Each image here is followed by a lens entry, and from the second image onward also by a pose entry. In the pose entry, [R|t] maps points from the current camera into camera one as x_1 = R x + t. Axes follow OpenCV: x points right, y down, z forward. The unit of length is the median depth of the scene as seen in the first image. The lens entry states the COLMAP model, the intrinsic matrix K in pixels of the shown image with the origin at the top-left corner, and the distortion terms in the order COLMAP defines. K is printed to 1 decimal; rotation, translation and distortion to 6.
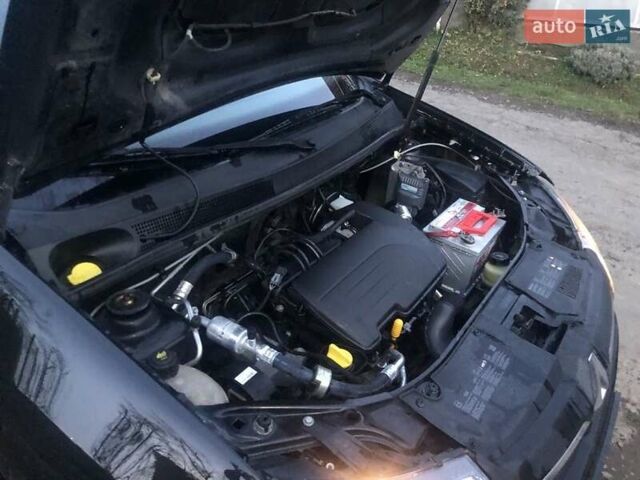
lens RADIAL K [[505.1, 0, 320.0], [0, 505.1, 240.0], [0, 0, 1]] dist [-0.008250, 0.000925]
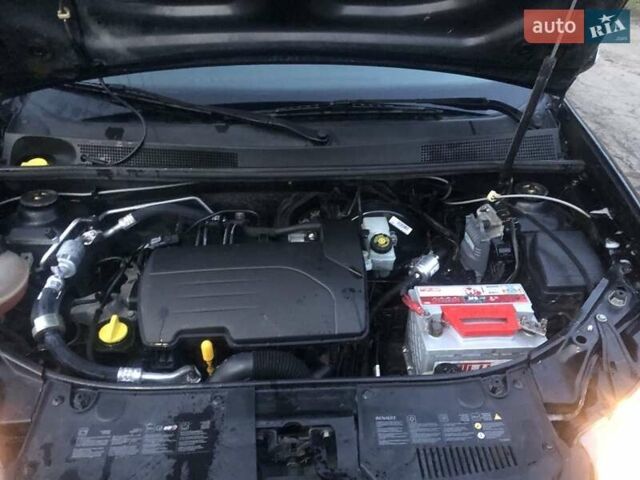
lens RADIAL K [[531.5, 0, 320.0], [0, 531.5, 240.0], [0, 0, 1]] dist [0.004115, 0.006624]
pose [[0.631461, 0.373687, -0.679423, 0.553309], [-0.382918, 0.912199, 0.145829, -0.133813], [0.674263, 0.168079, 0.719110, 0.318009]]
